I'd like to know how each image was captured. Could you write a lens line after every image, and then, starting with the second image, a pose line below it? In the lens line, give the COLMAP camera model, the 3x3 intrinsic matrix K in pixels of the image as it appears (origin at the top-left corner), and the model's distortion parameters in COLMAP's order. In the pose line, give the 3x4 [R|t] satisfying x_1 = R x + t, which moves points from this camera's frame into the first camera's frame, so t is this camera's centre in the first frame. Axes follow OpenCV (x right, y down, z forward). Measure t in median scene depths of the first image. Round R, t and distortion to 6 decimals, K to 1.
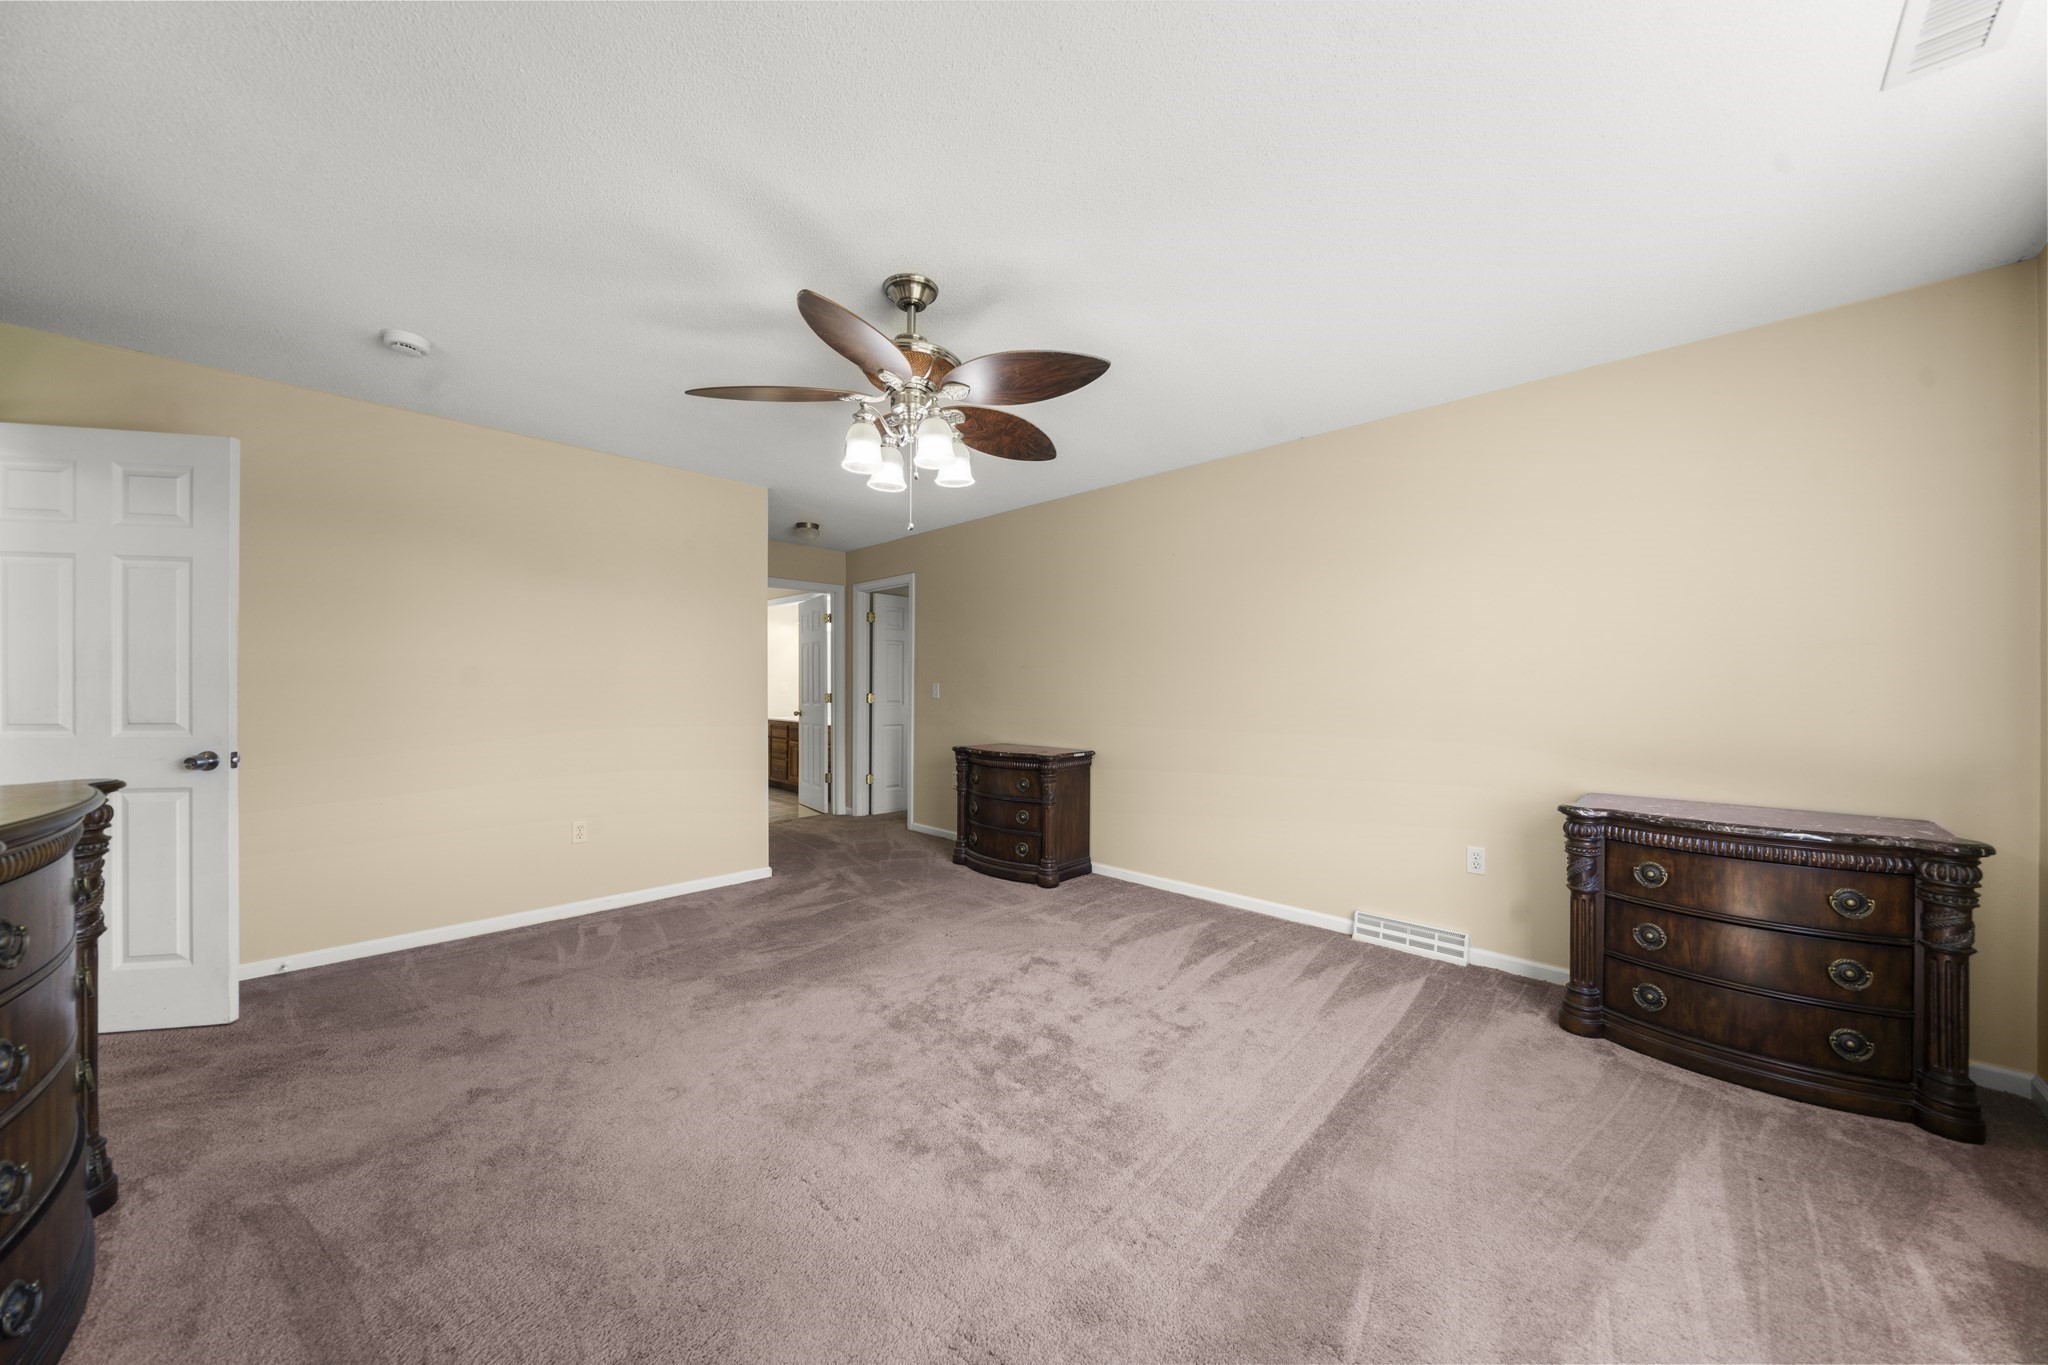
lens RADIAL K [[650.8, 0, 1024.0], [0, 650.8, 682.5], [0, 0, 1]] dist [0.000285, 0.000038]
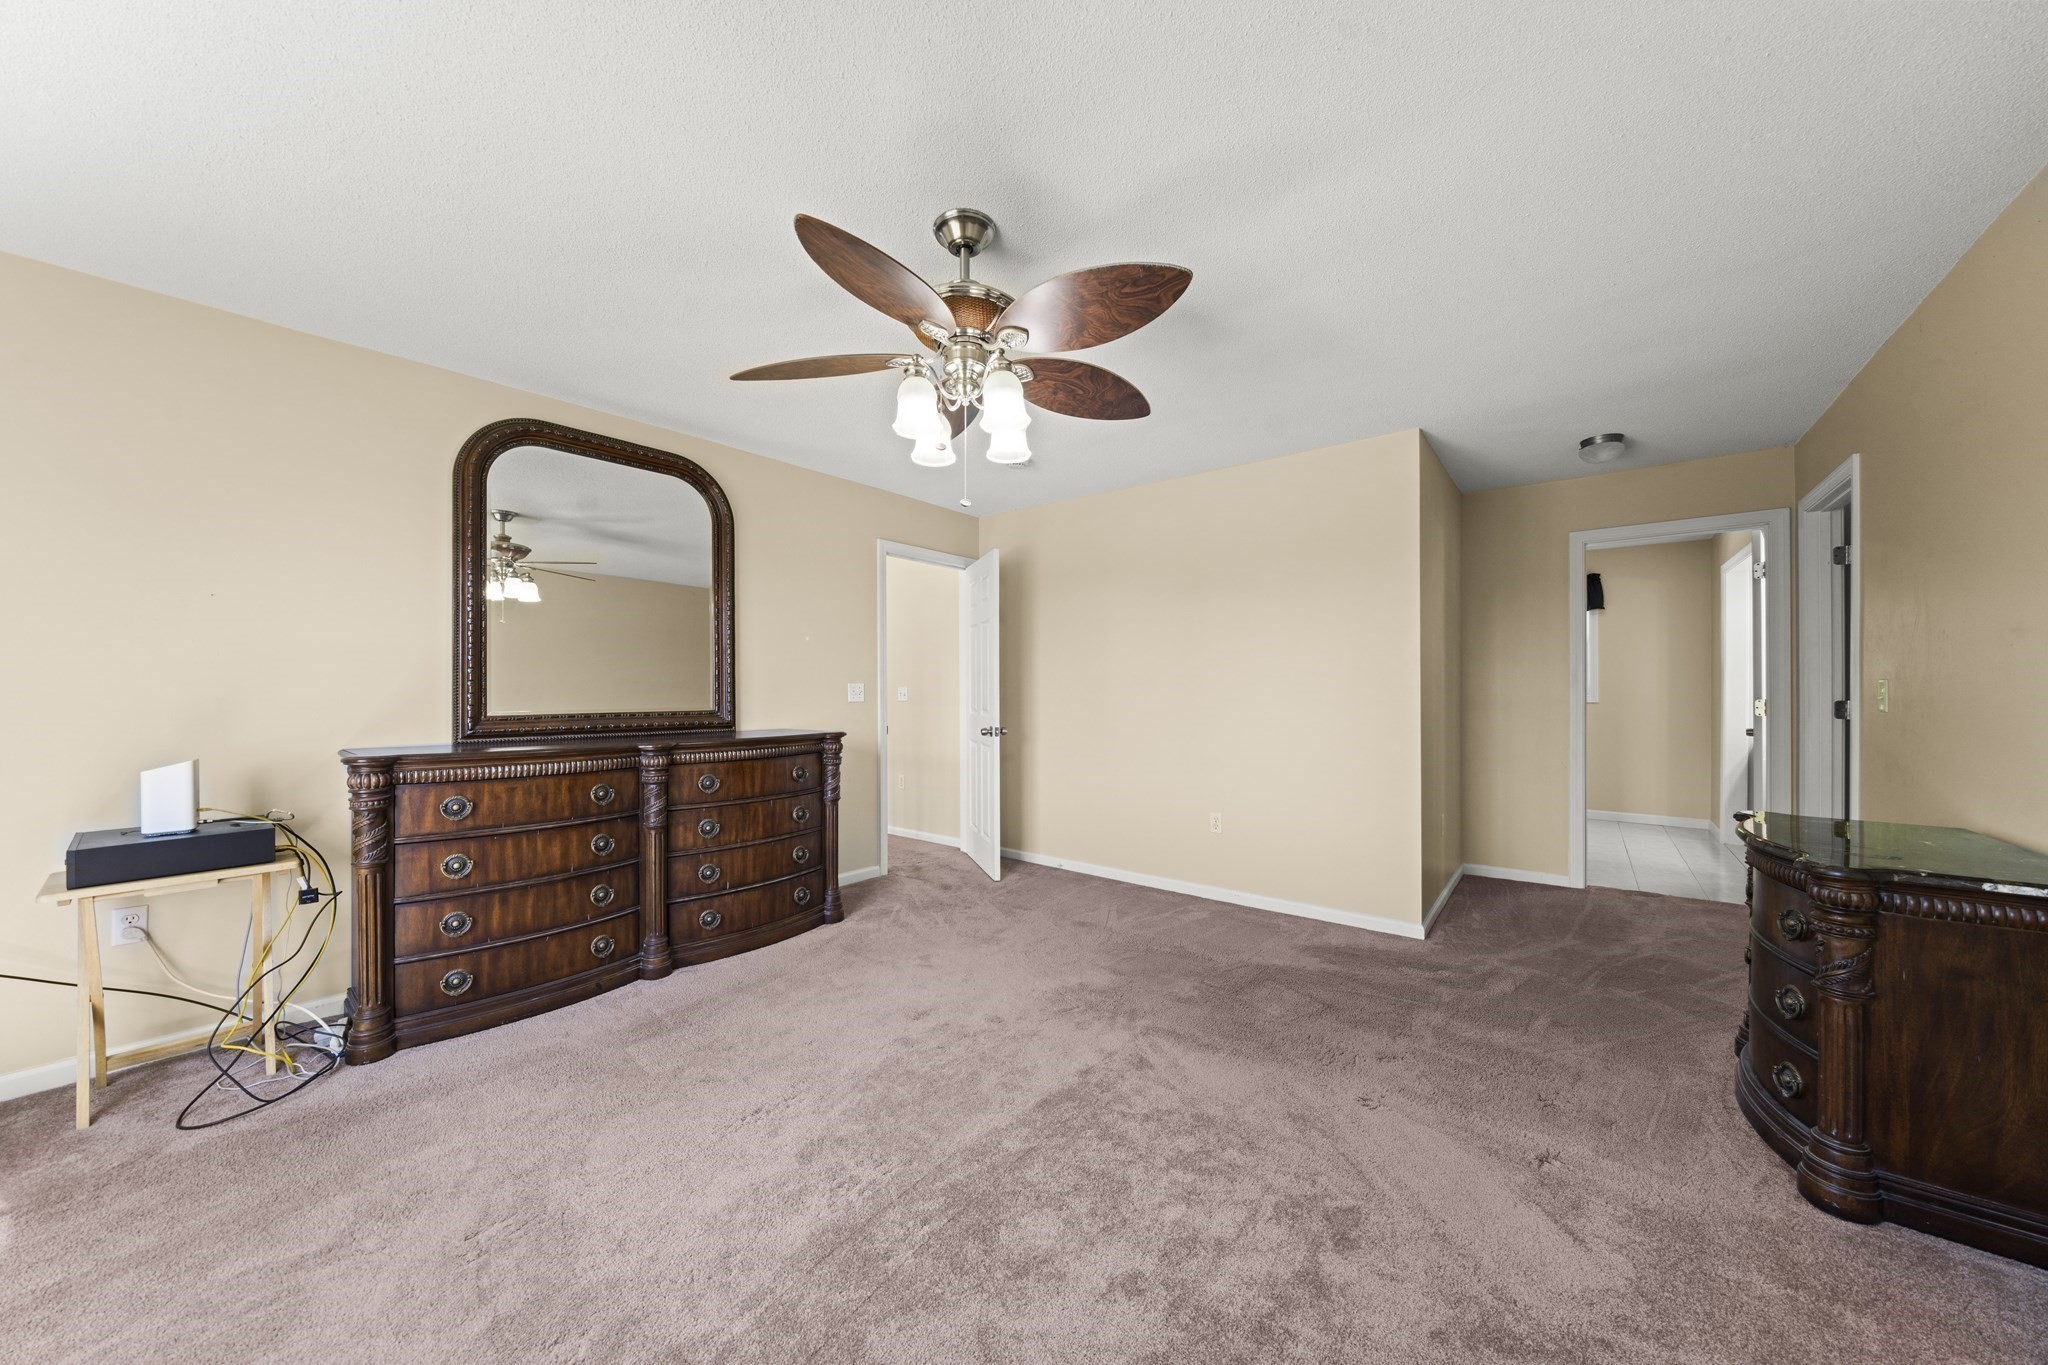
lens RADIAL K [[683.3, 0, 1023.9], [0, 683.3, 693.0], [0, 0, 1]] dist [-0.007331, 0.000036]
pose [[0.144808, 0.002159, -0.989457, 0.394575], [0.009281, 0.999951, 0.003540, 0.005793], [0.989416, -0.009696, 0.144780, 0.518801]]
